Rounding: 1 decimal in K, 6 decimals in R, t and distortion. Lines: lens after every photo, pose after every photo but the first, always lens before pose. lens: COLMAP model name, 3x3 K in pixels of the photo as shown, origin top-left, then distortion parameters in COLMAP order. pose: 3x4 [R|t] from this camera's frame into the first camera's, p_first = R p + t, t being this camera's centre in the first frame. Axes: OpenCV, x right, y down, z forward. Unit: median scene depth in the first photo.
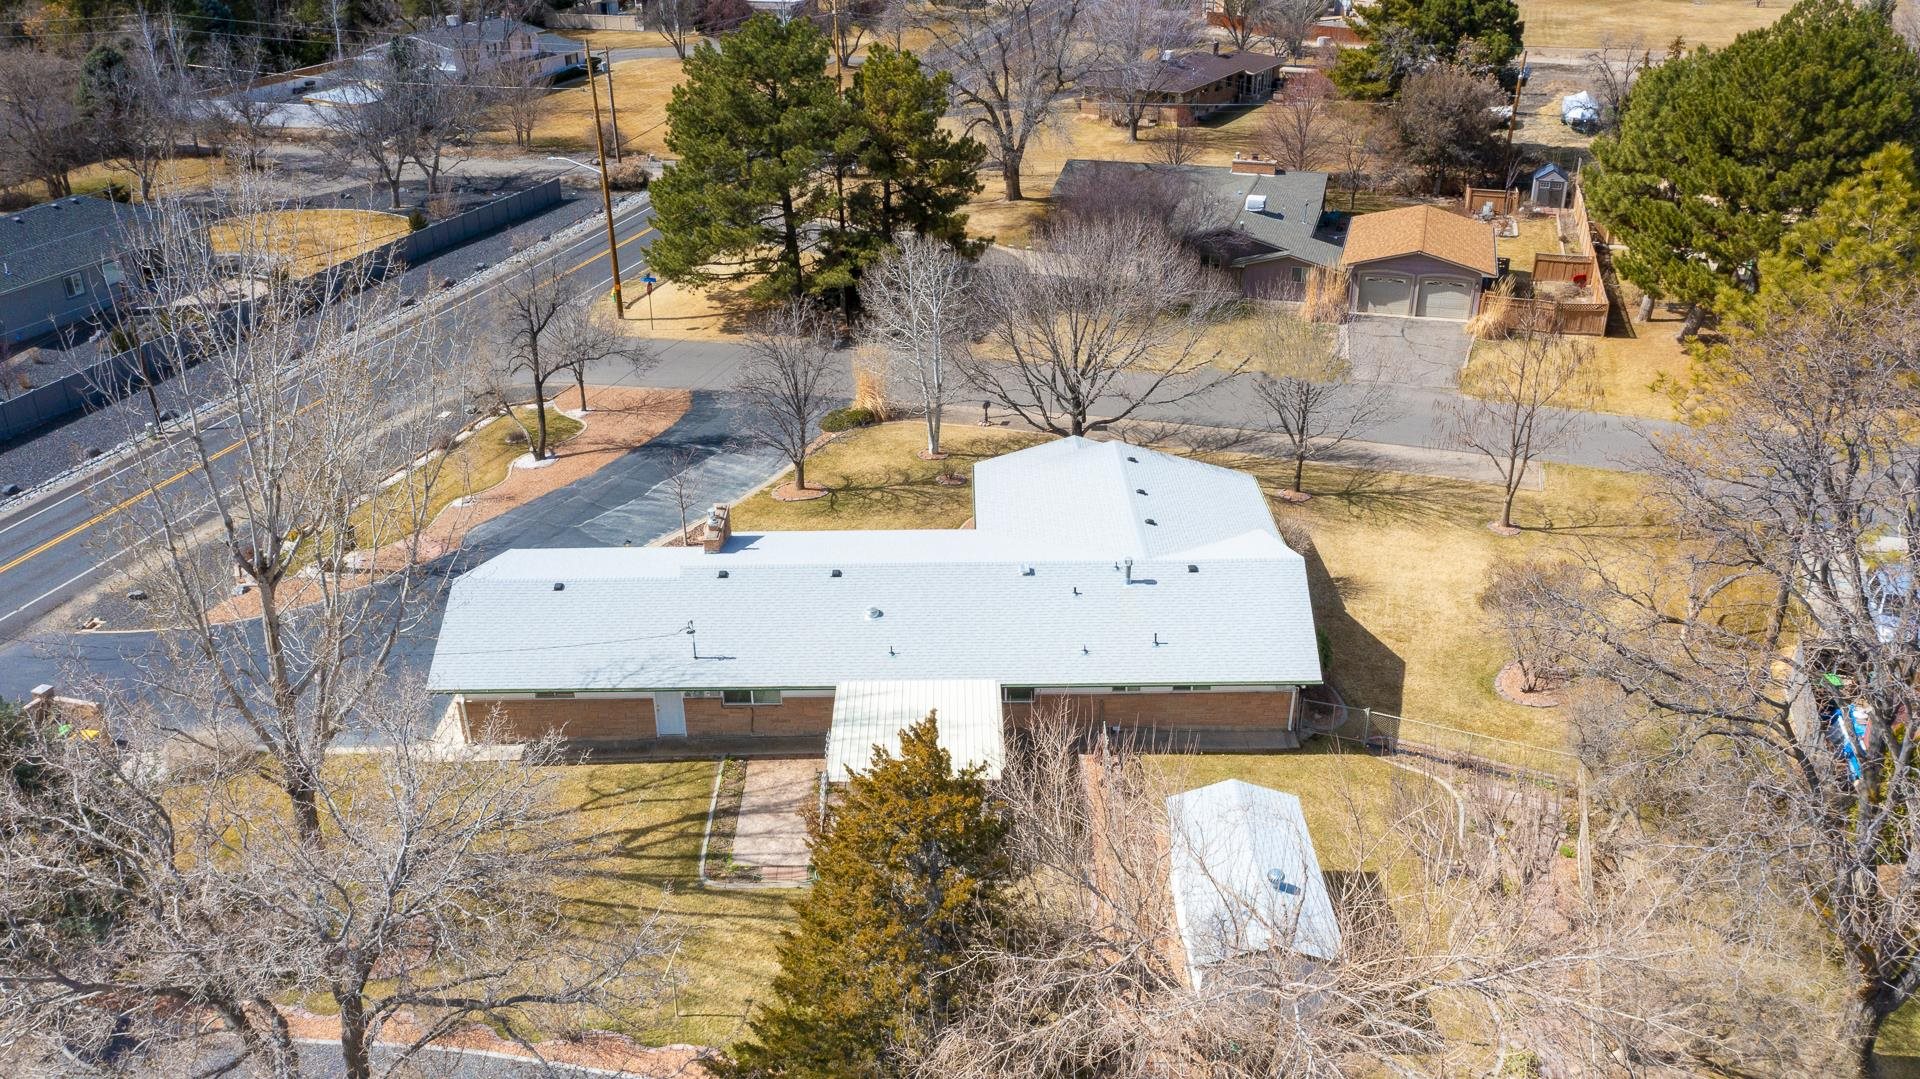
lens RADIAL K [[1522.0, 0, 950.1], [0, 1522.0, 551.8], [0, 0, 1]] dist [-0.009649, 0.001995]
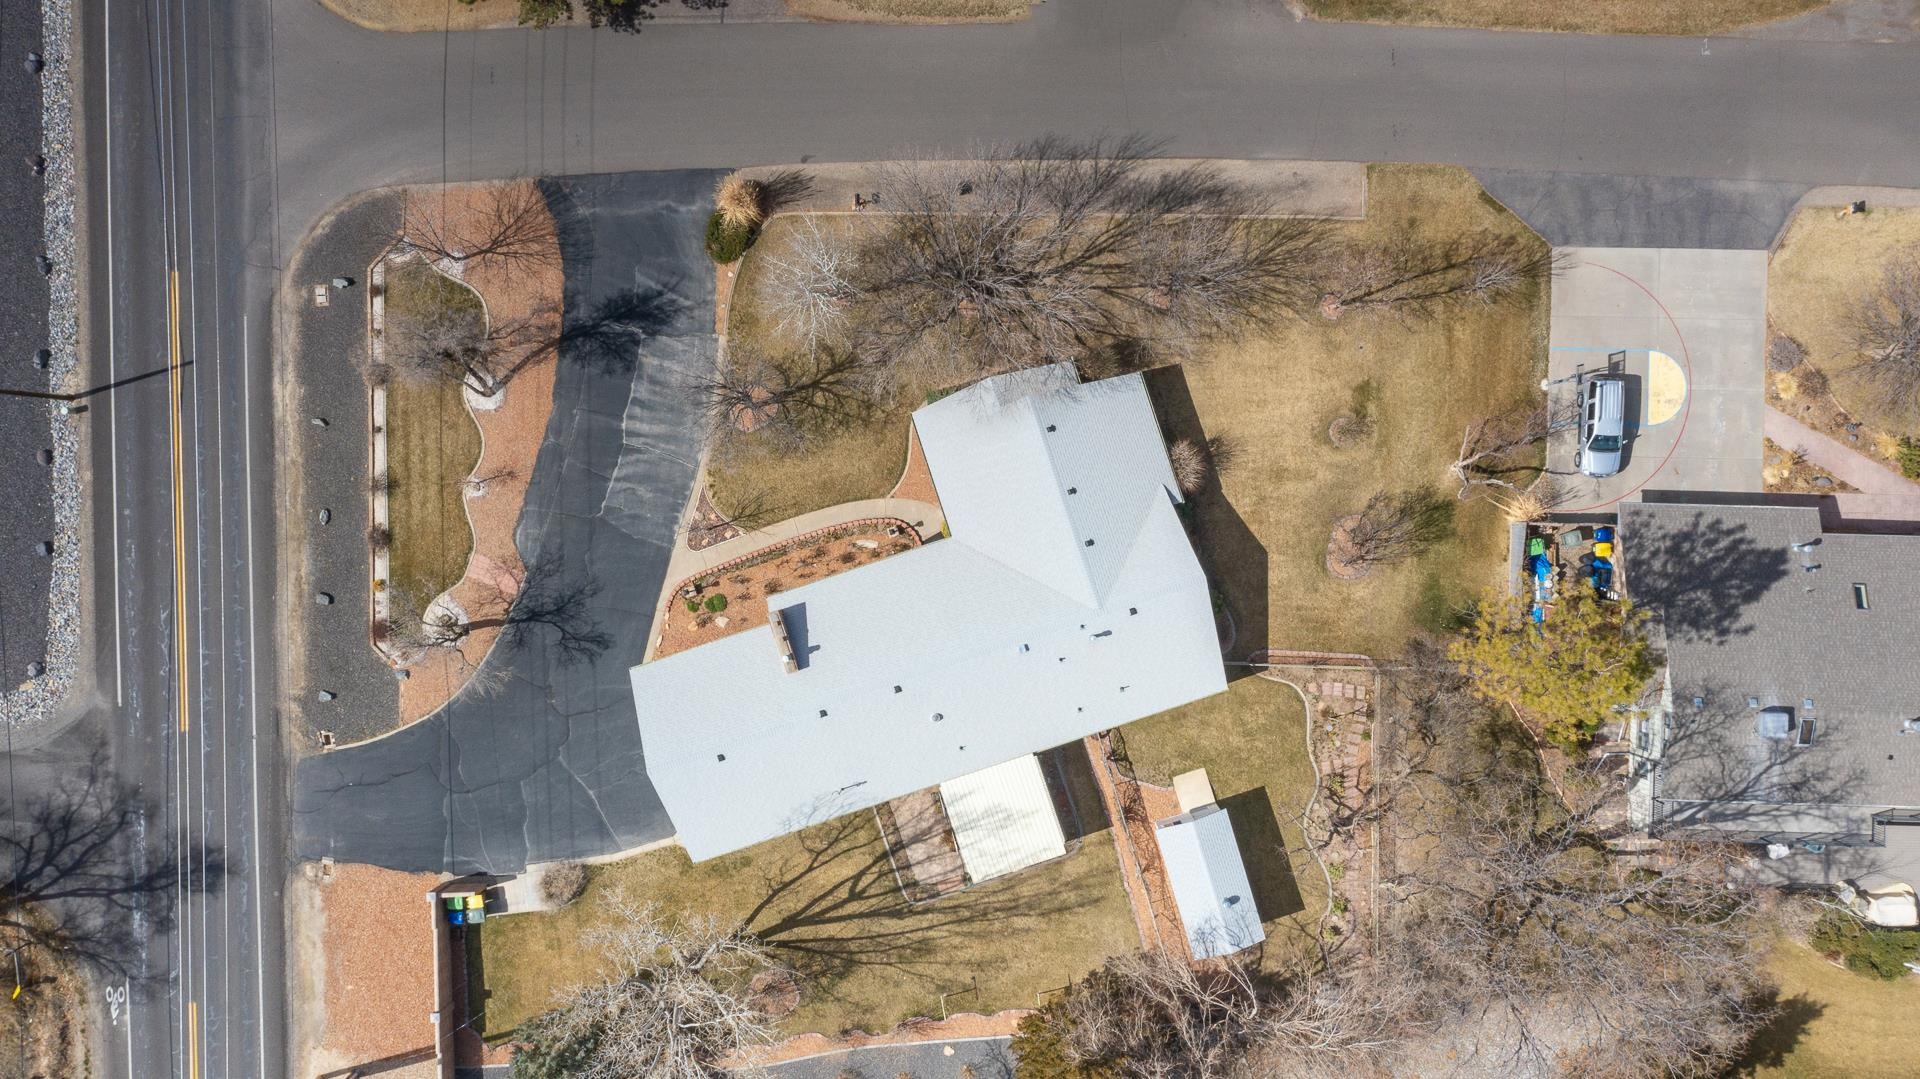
lens RADIAL K [[1522.0, 0, 955.8], [0, 1522.0, 538.4], [0, 0, 1]] dist [-0.009649, 0.001995]
pose [[0.949128, -0.314878, -0.002802, 0.027431], [0.138470, 0.409360, 0.901804, -1.422453], [-0.282811, -0.856315, 0.432136, 0.519247]]
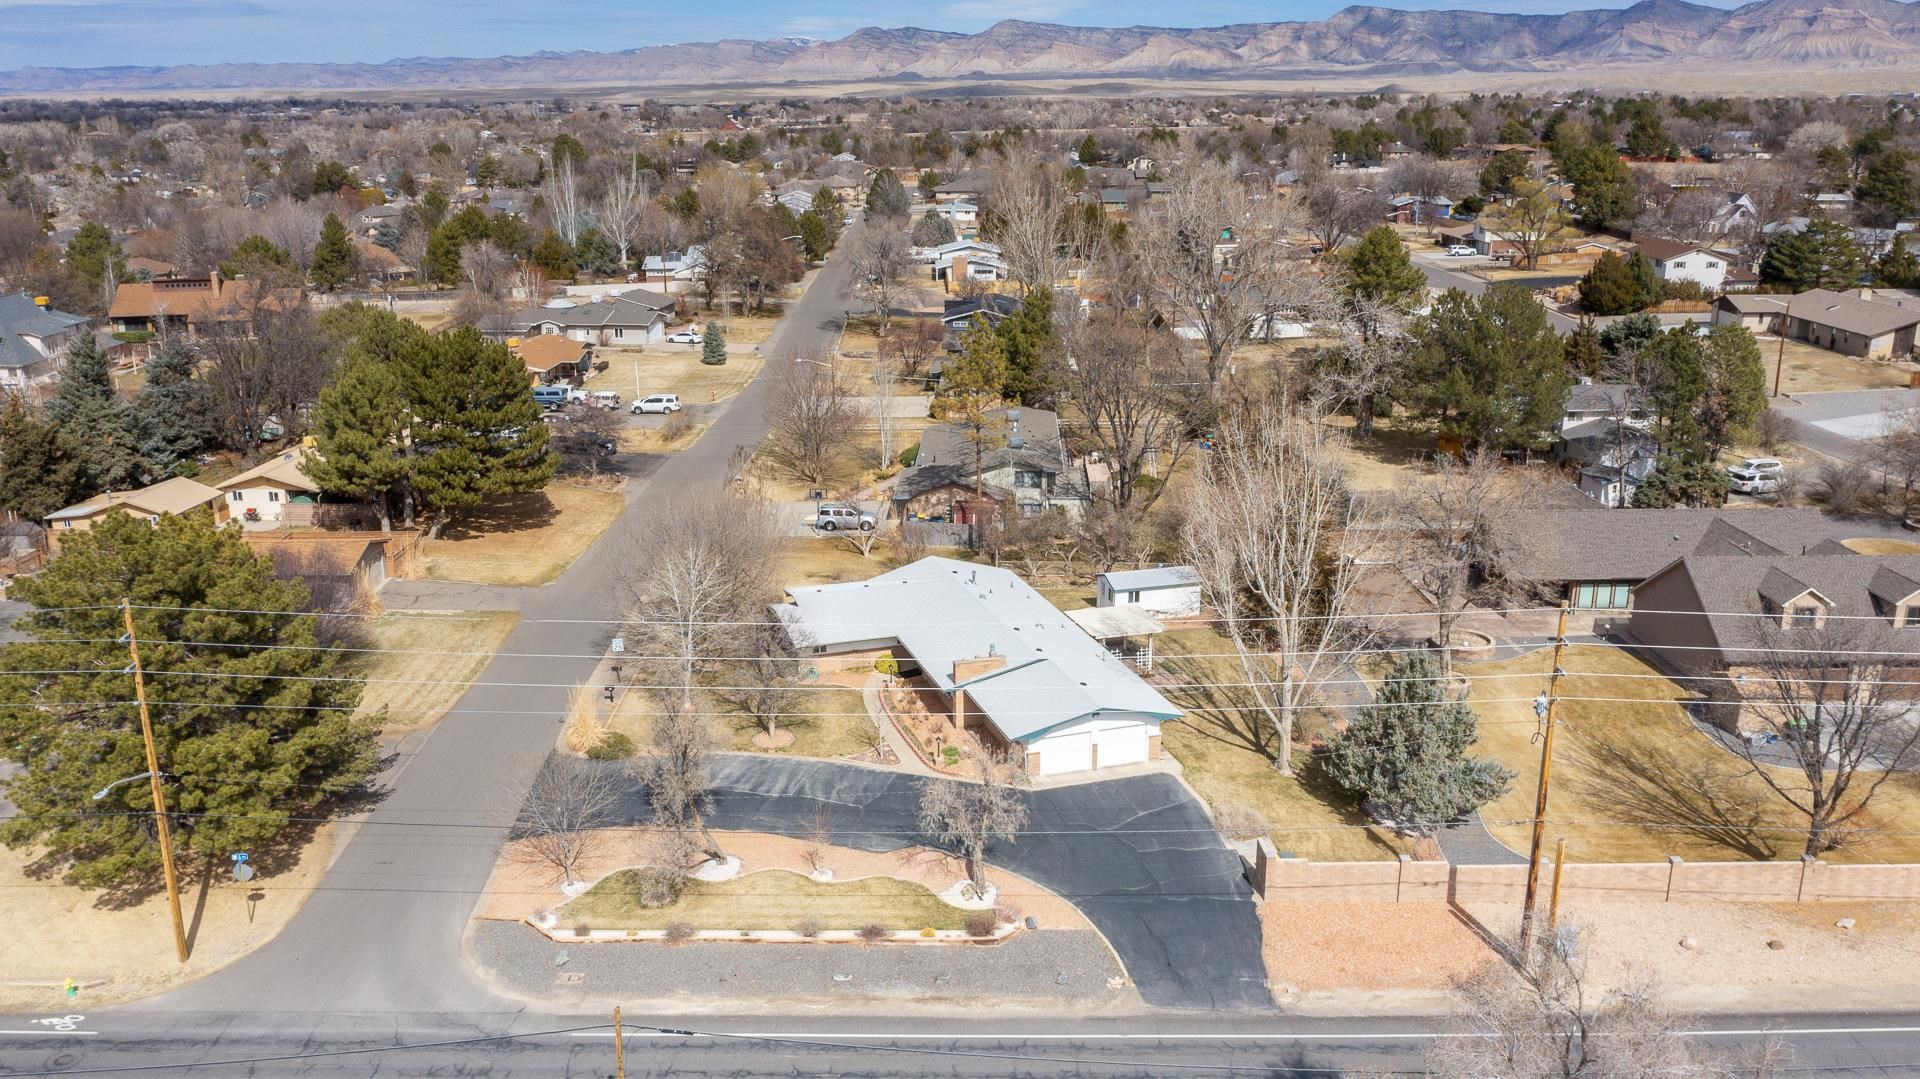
lens RADIAL K [[1522.0, 0, 955.7], [0, 1522.0, 543.1], [0, 0, 1]] dist [-0.009649, 0.001995]
pose [[-0.312913, -0.250040, 0.916278, -1.779353], [0.421963, 0.827691, 0.369967, -0.813922], [-0.850901, 0.502403, -0.153487, 1.370874]]
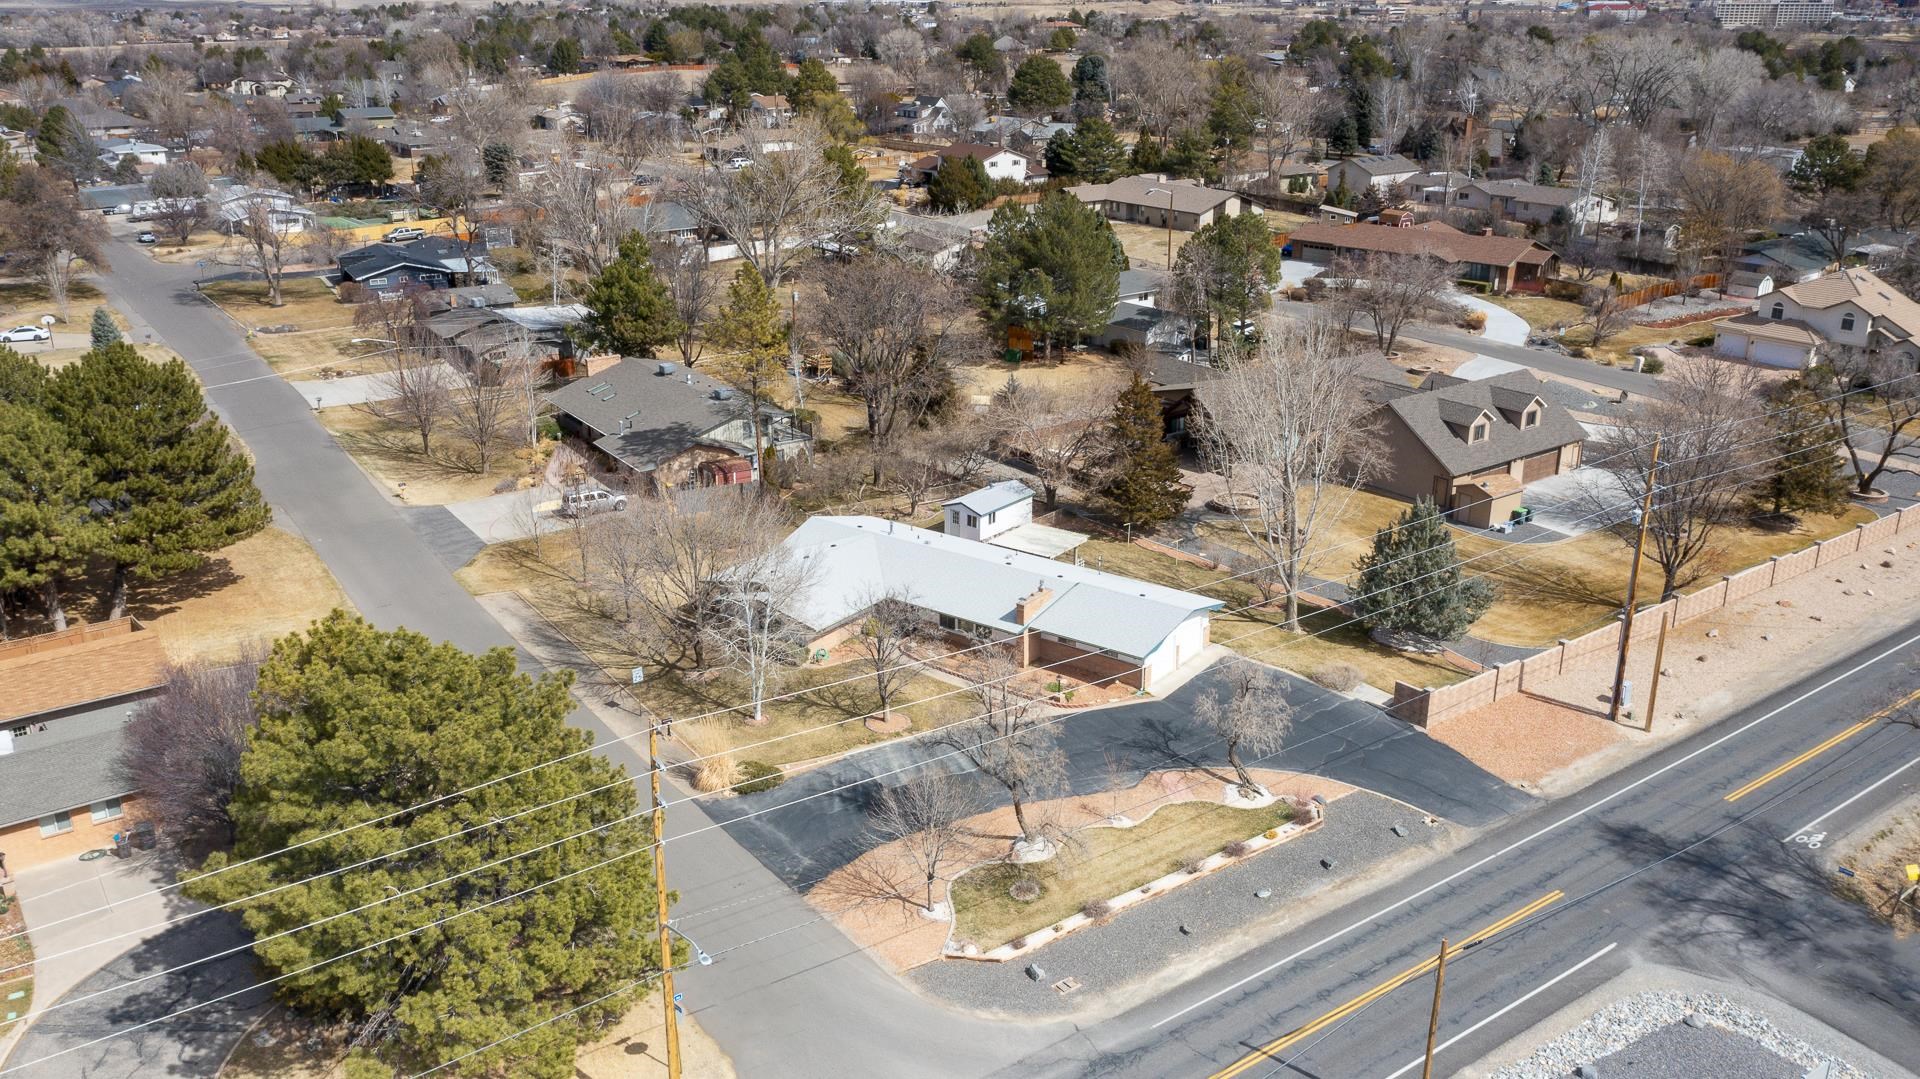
lens RADIAL K [[1522.0, 0, 955.6], [0, 1522.0, 539.0], [0, 0, 1]] dist [-0.009649, 0.001995]
pose [[-0.805109, -0.177174, 0.566047, -1.130983], [0.276859, 0.731738, 0.622823, -1.251557], [-0.524546, 0.658156, -0.540076, 2.142976]]
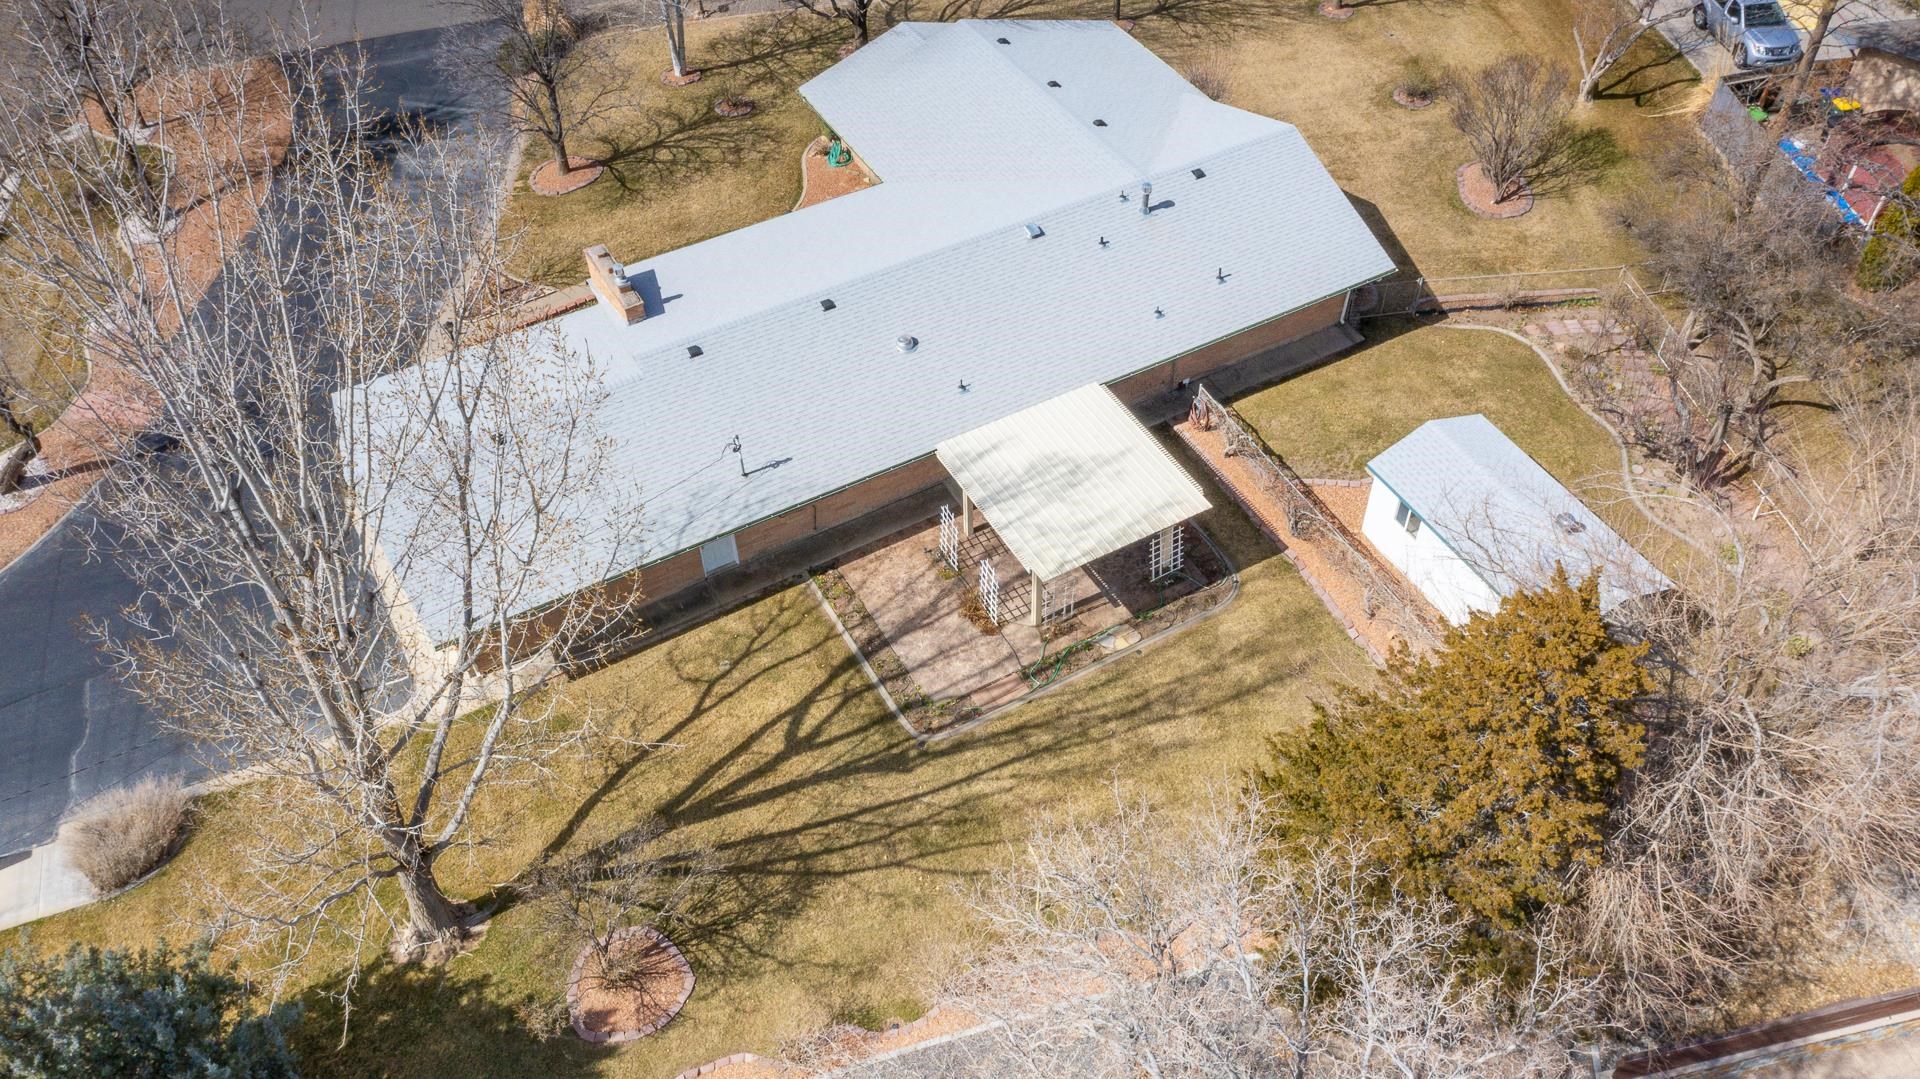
lens RADIAL K [[1522.0, 0, 964.0], [0, 1522.0, 539.4], [0, 0, 1]] dist [-0.009649, 0.001995]
pose [[0.873623, -0.358235, 0.329318, -0.337753], [0.222086, 0.895710, 0.385204, -0.176486], [-0.432967, -0.263386, 0.862072, 0.274417]]
